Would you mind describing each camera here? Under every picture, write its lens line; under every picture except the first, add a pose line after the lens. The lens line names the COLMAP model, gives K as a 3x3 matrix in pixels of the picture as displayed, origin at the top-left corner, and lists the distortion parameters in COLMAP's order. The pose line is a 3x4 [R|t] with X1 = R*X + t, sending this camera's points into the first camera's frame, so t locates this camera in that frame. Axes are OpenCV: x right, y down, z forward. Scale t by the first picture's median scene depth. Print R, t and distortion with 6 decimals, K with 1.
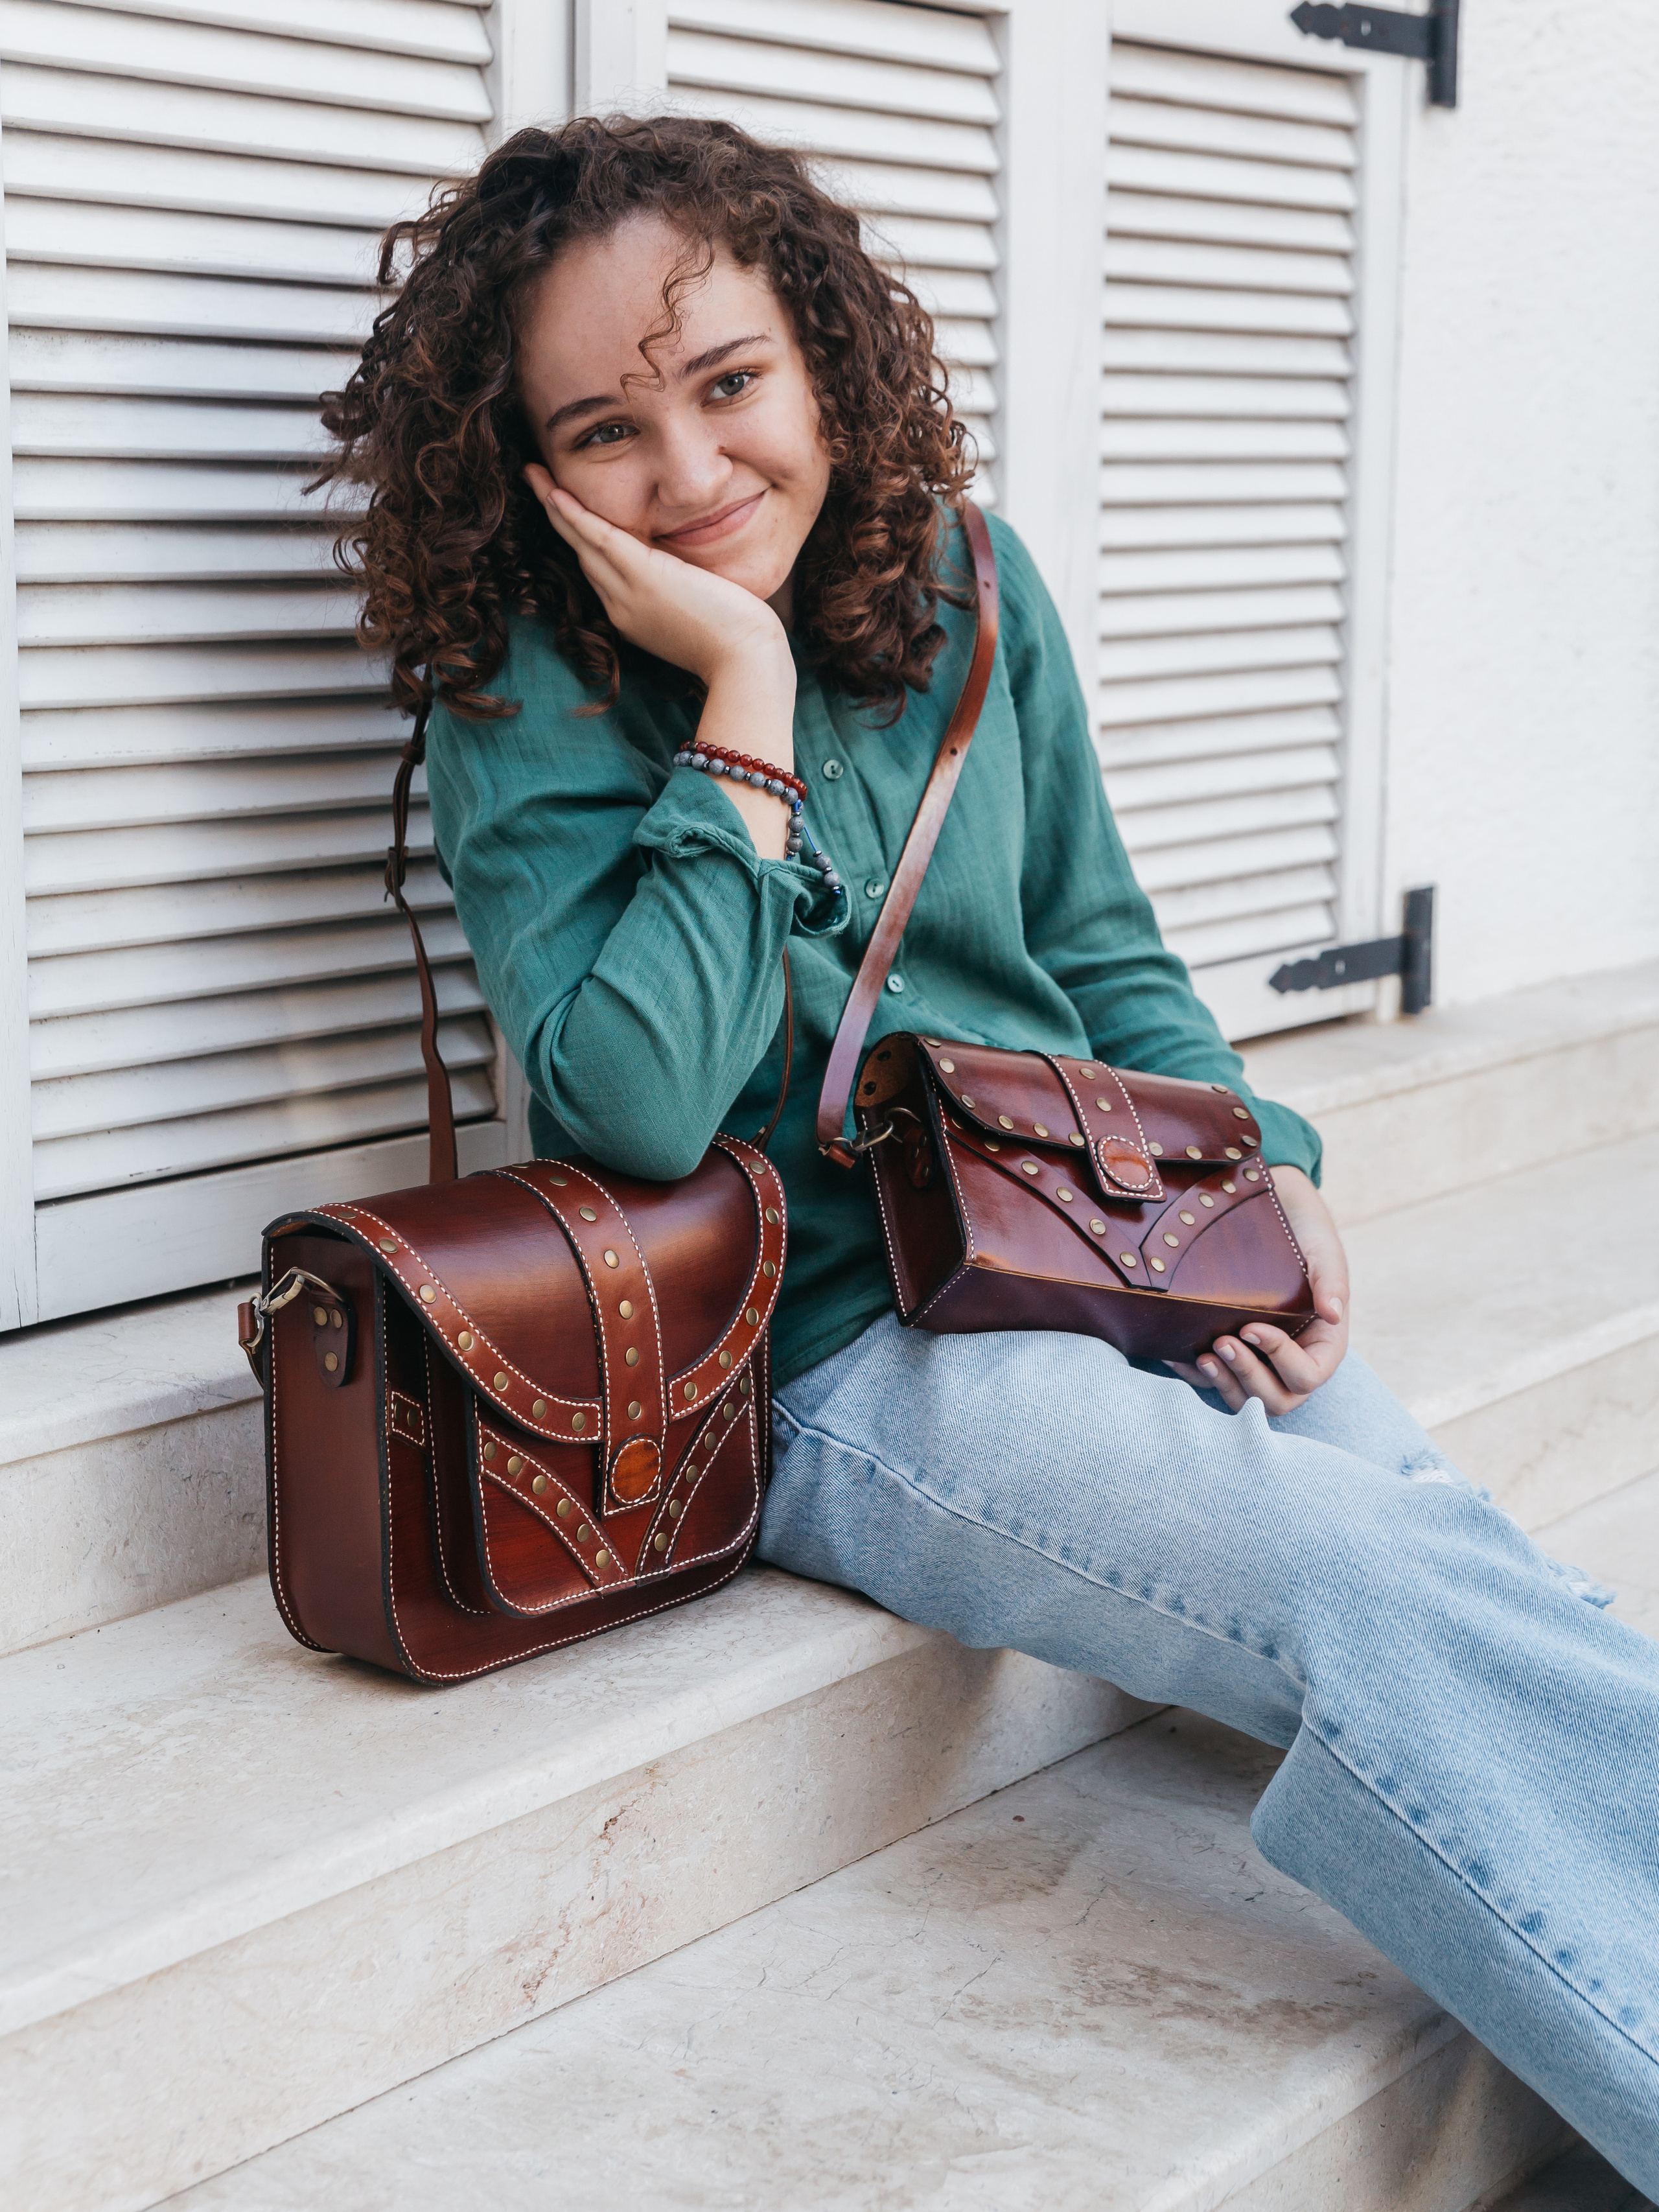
lens RADIAL K [[3401.1, 0, 829.5], [0, 3401.1, 1106.0], [0, 0, 1]] dist [0.025244, -0.065464]
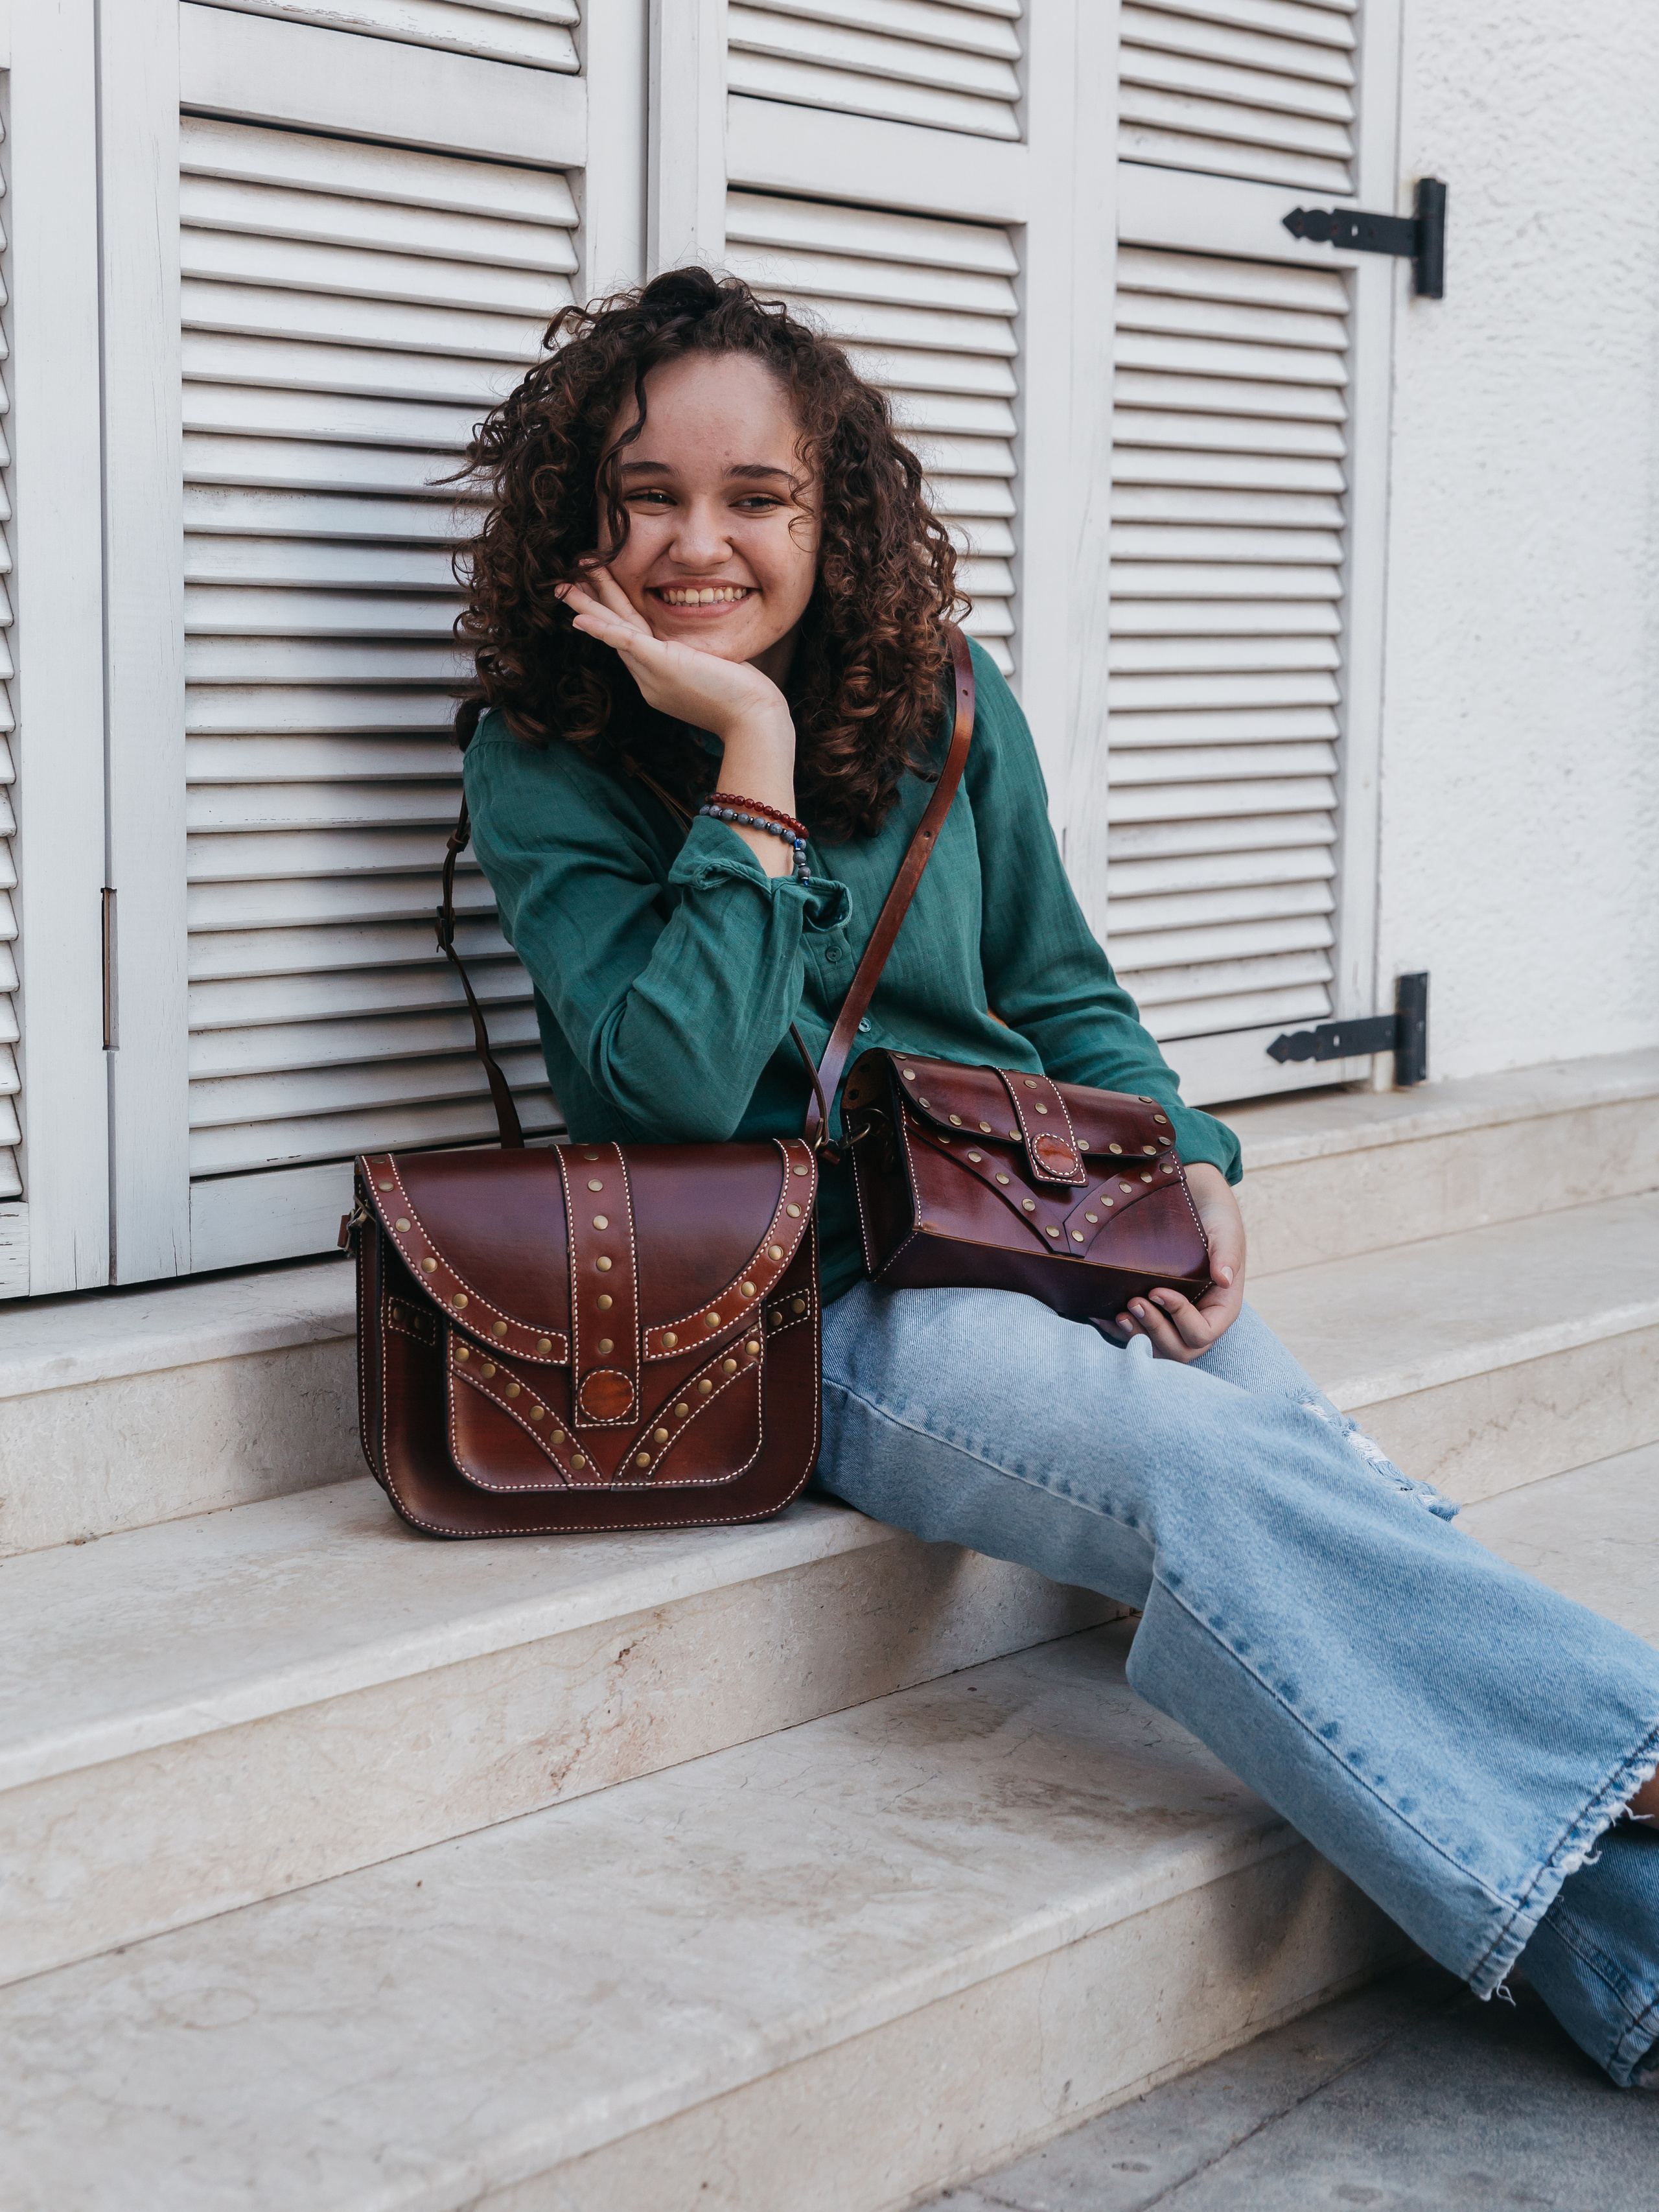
lens RADIAL K [[3426.8, 0, 829.5], [0, 3426.8, 1106.0], [0, 0, 1]] dist [0.031560, -0.055078]
pose [[0.998281, 0.010164, -0.057718, 0.082914], [-0.012889, 0.998809, -0.047049, 0.066026], [0.057172, 0.047712, 0.997224, -0.275720]]
